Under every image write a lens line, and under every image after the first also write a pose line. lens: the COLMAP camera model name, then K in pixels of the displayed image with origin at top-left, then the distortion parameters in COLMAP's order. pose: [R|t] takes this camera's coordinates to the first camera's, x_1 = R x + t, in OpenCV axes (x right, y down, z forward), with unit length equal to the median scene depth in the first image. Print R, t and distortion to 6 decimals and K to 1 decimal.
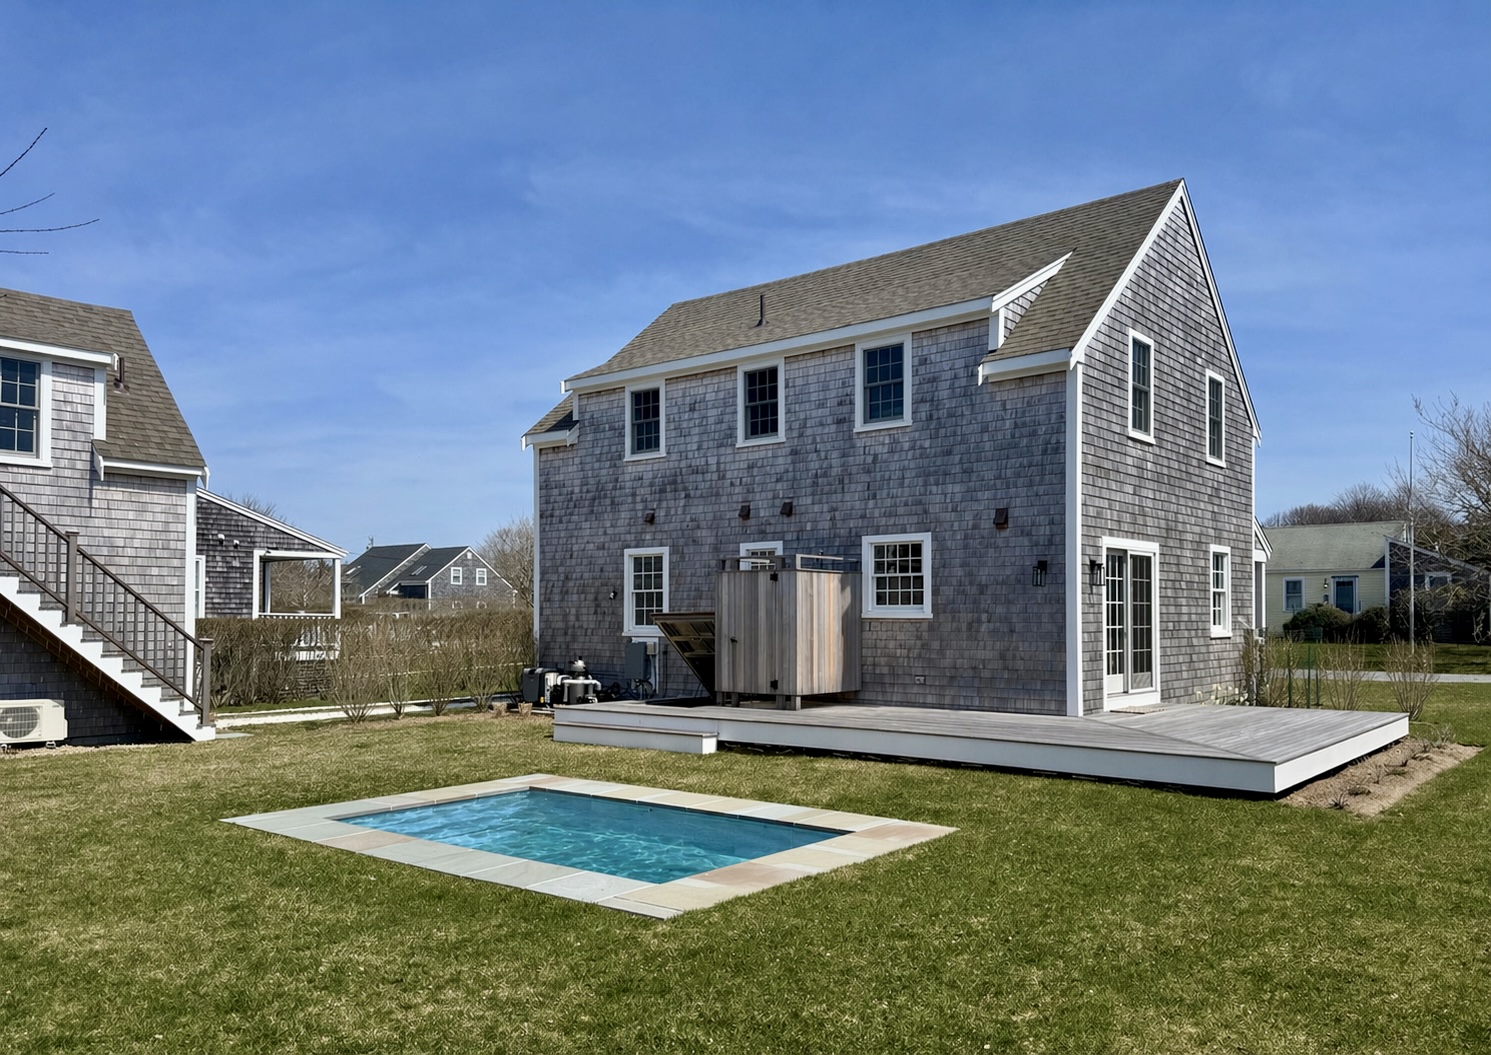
lens RADIAL K [[1125.9, 0, 787.6], [0, 1125.9, 587.2], [0, 0, 1]] dist [0.061256, -0.016660]
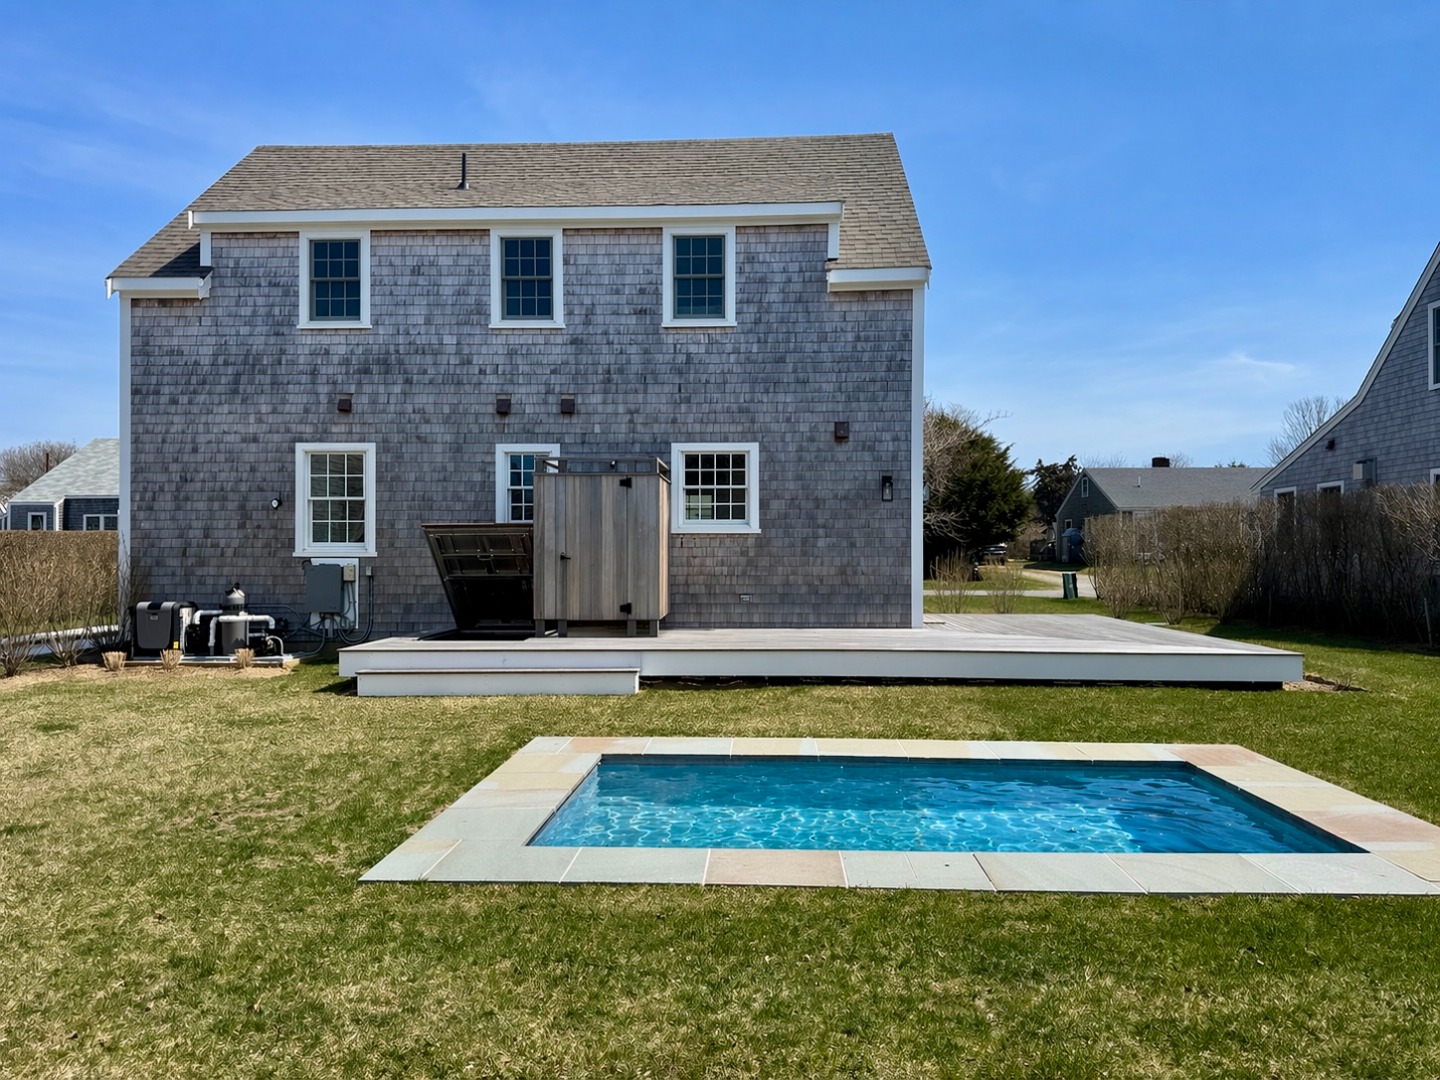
lens RADIAL K [[1005.1, 0, 744.4], [0, 1005.1, 560.8], [0, 0, 1]] dist [0.027717, -0.044029]
pose [[0.799844, -0.004890, 0.600188, -0.365922], [-0.016306, 0.999421, 0.029873, 0.023837], [-0.599986, -0.033680, 0.799301, 0.309621]]
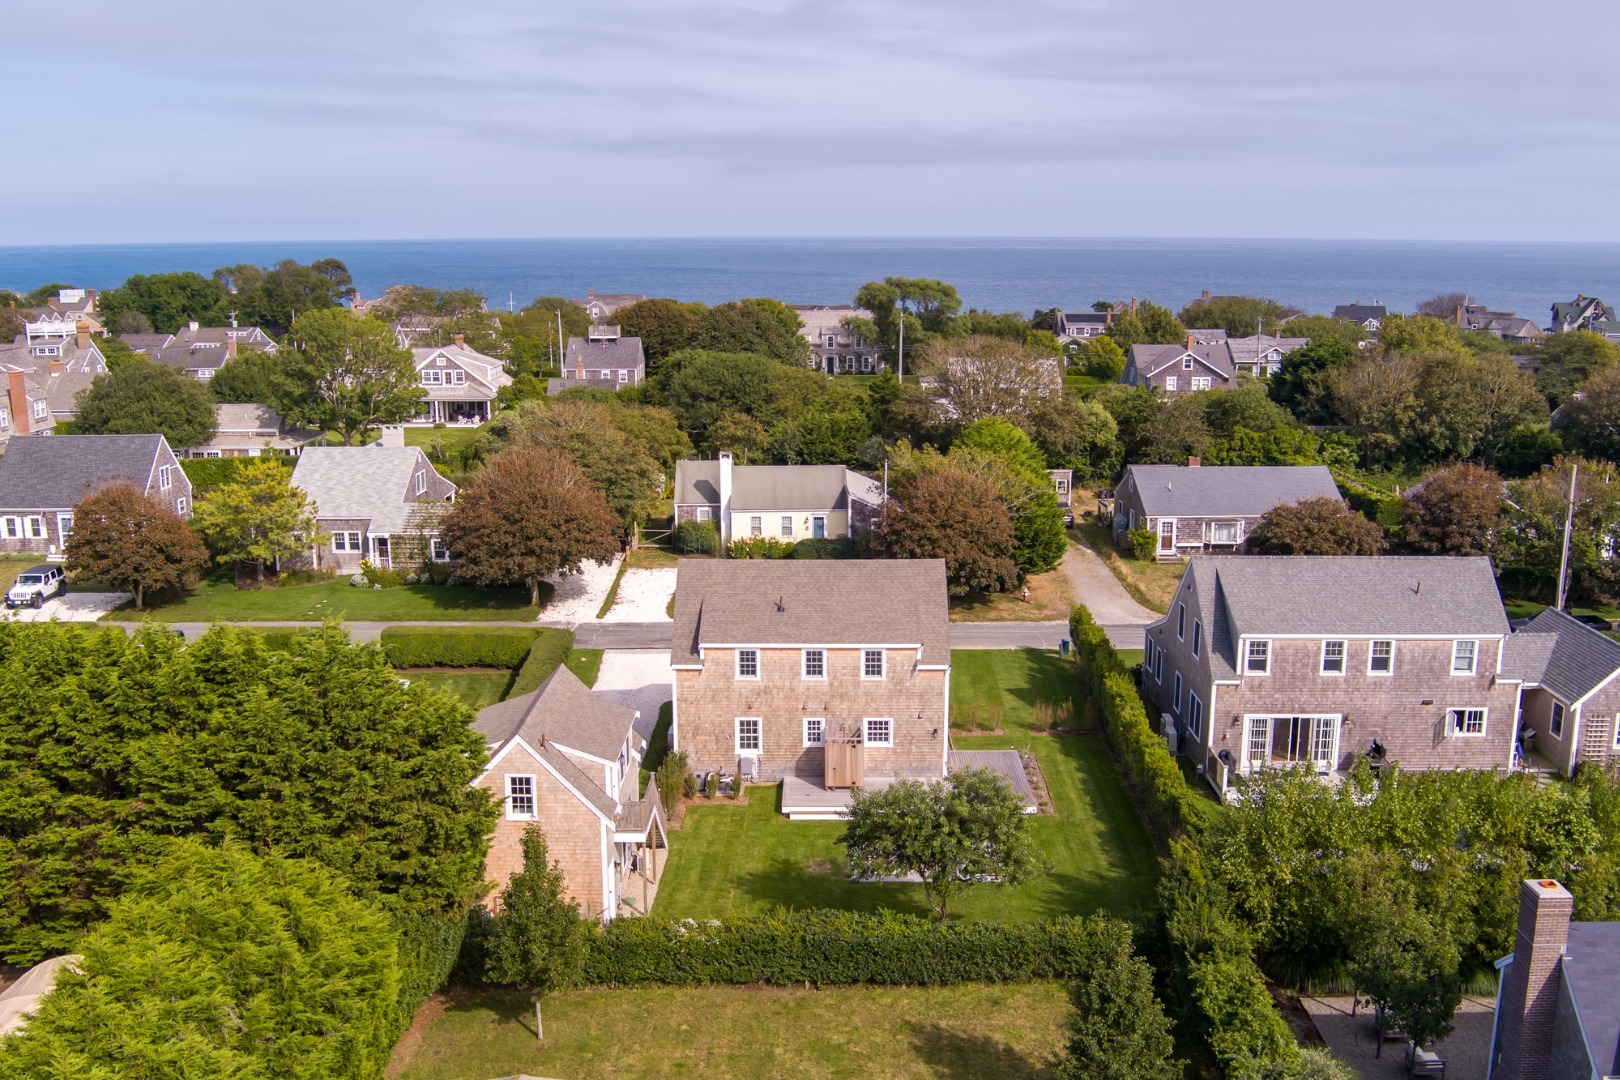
lens RADIAL K [[1518.3, 0, 812.6], [0, 1518.3, 542.8], [0, 0, 1]] dist [-0.080065, 0.000000]
pose [[0.796262, -0.120415, 0.592846, -2.067580], [-0.013004, 0.976356, 0.215777, -1.199461], [-0.604812, -0.179525, 0.775869, -1.605086]]
